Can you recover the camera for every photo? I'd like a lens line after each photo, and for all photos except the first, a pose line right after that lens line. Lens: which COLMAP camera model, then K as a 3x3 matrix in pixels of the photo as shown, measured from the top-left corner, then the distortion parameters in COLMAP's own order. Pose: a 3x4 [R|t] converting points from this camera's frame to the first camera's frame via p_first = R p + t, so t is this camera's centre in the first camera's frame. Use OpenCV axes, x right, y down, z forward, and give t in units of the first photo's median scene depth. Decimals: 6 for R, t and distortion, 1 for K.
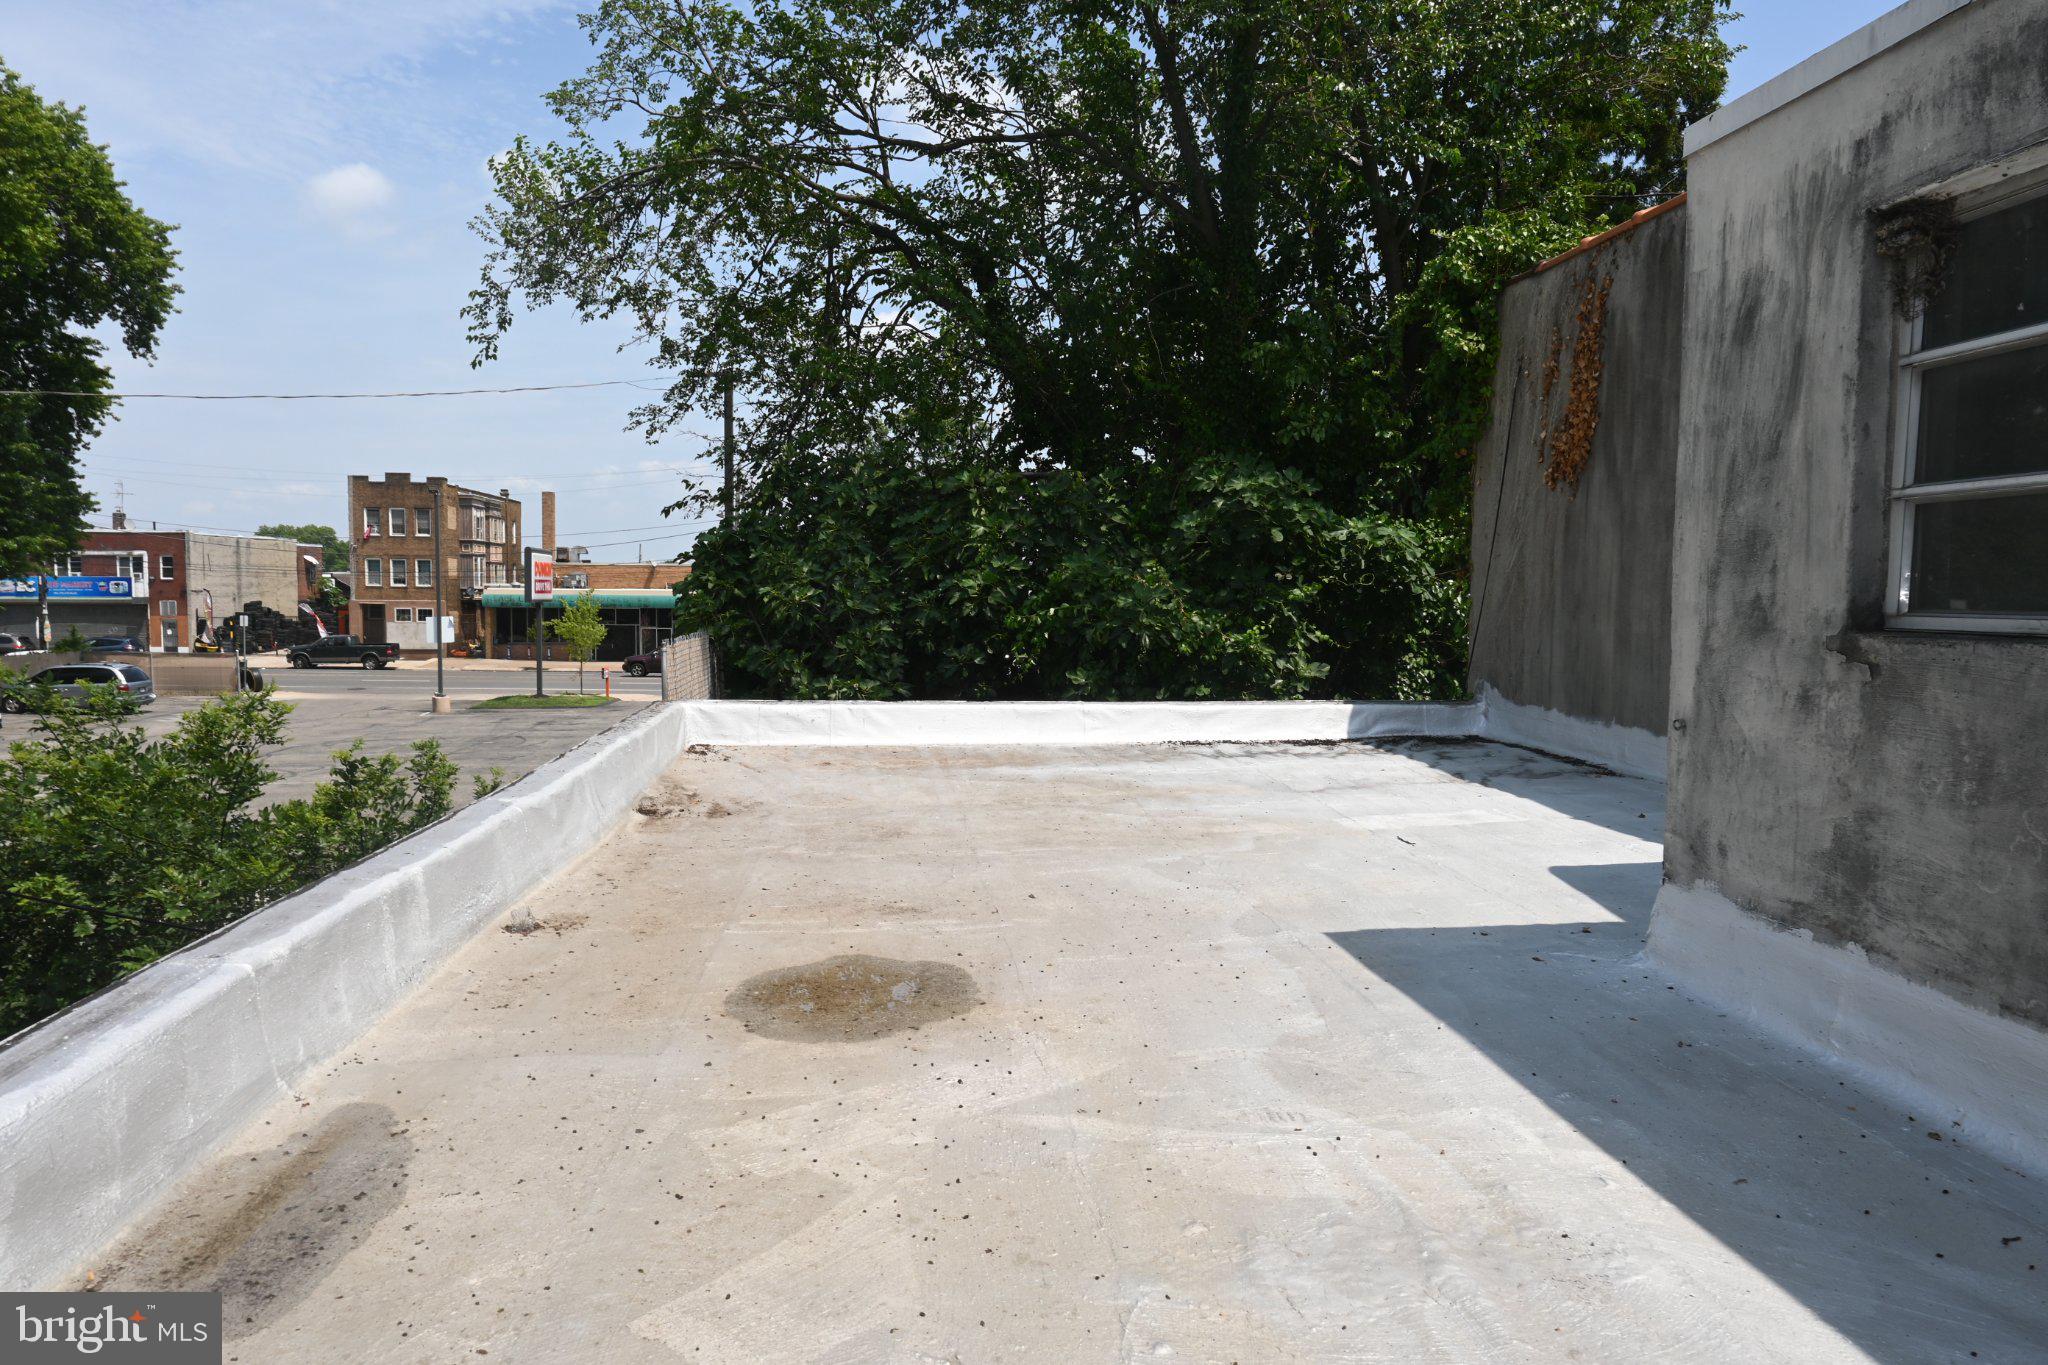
lens RADIAL K [[1396.6, 0, 1025.0], [0, 1396.6, 677.4], [0, 0, 1]] dist [-0.007051, 0.004660]
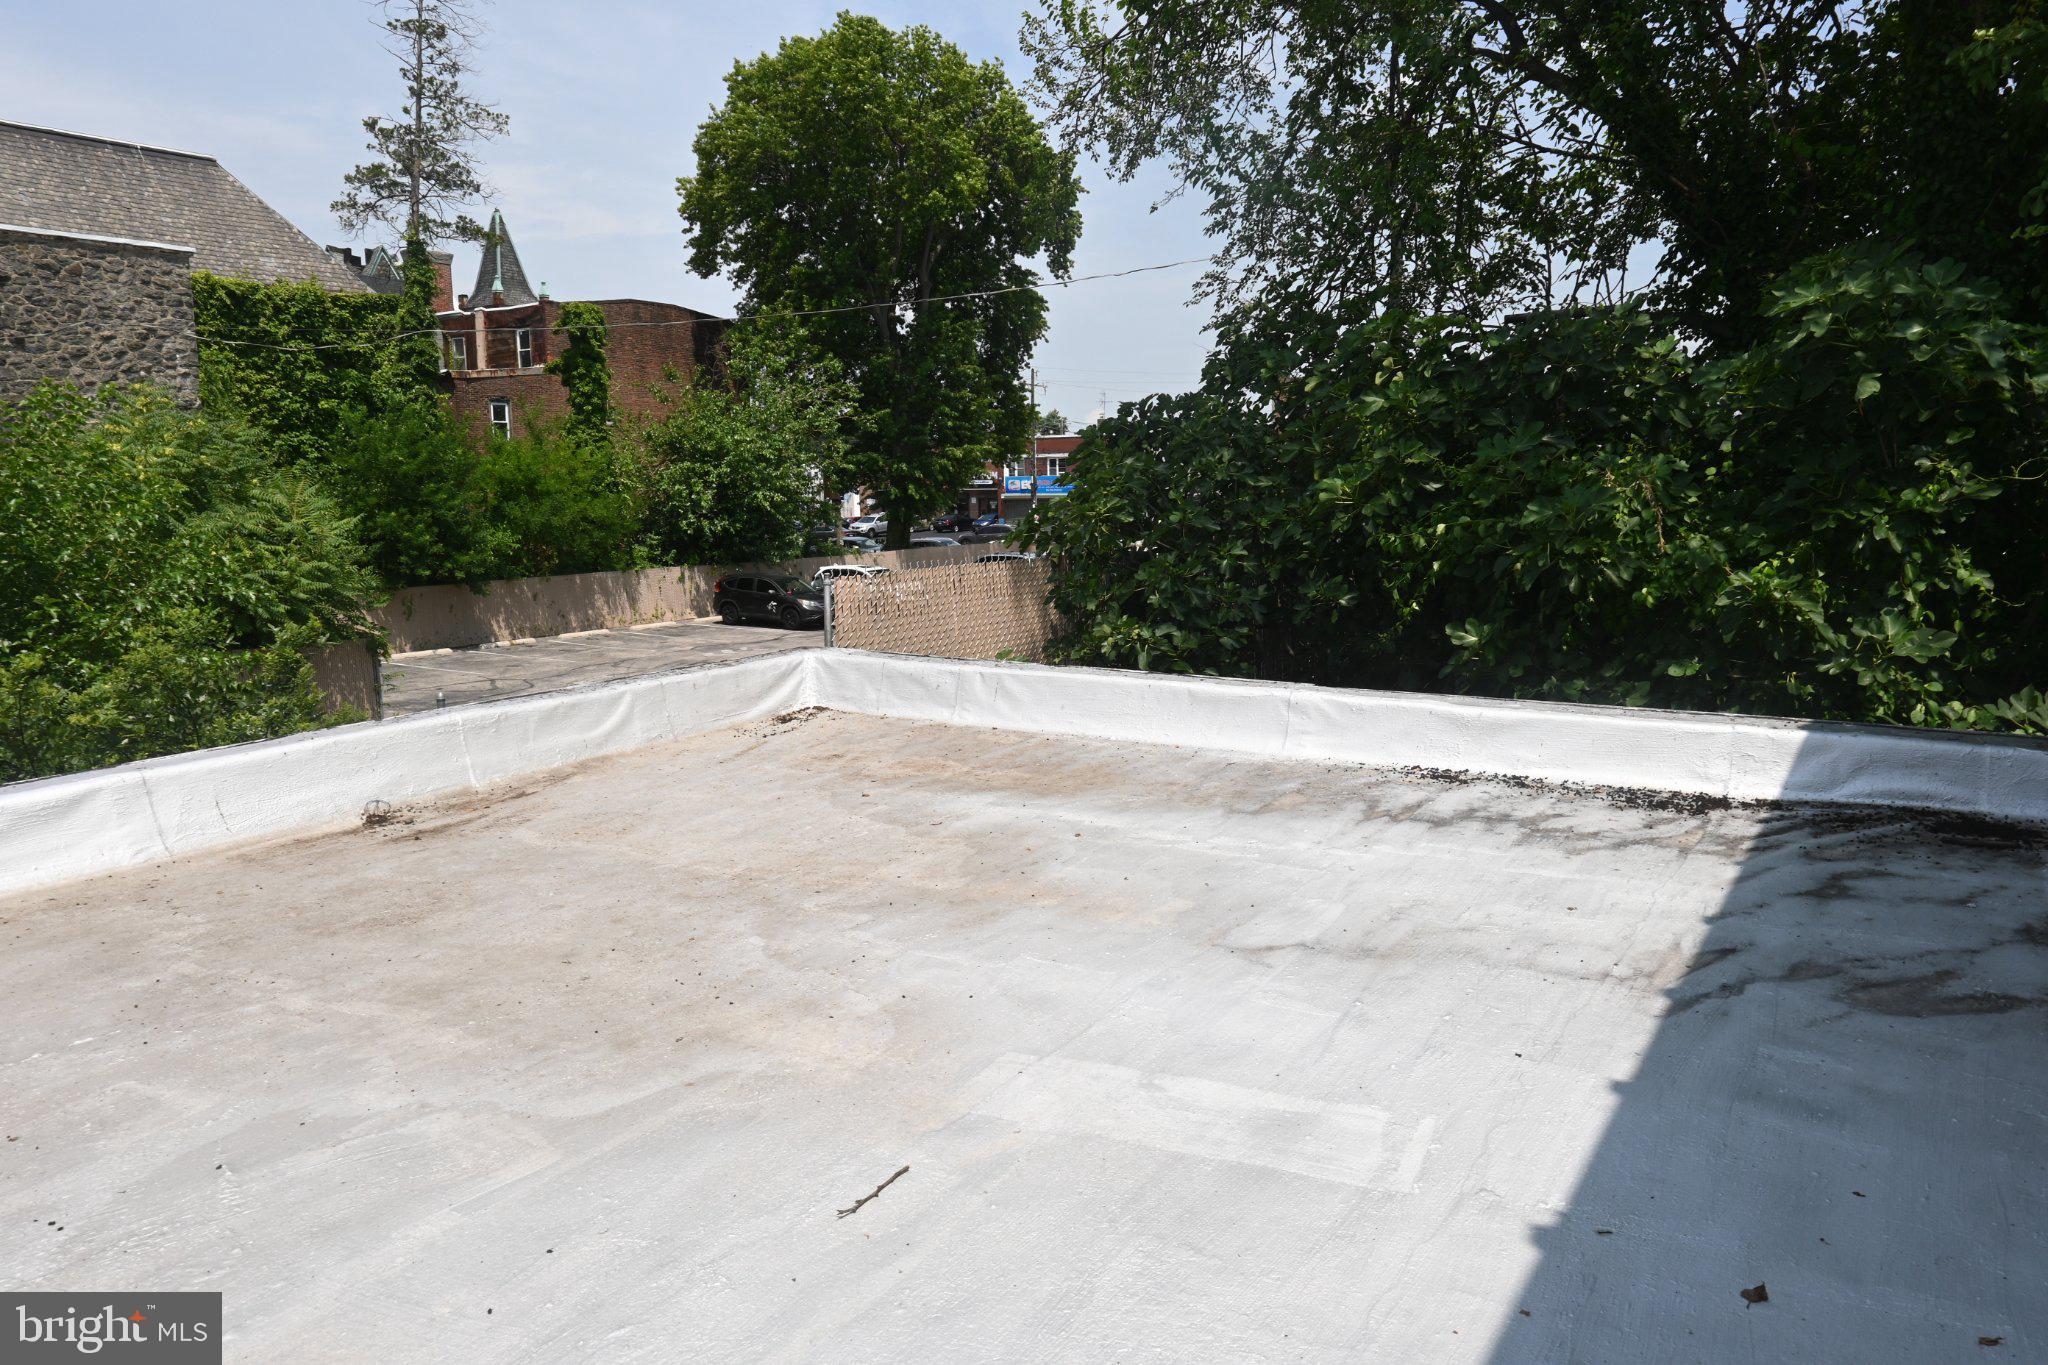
lens RADIAL K [[1396.6, 0, 1023.3], [0, 1396.6, 691.9], [0, 0, 1]] dist [-0.007051, 0.004660]
pose [[0.789807, 0.077423, -0.608449, 0.168179], [-0.024206, 0.995163, 0.095210, -0.018535], [0.612877, -0.060470, 0.787861, 0.237756]]
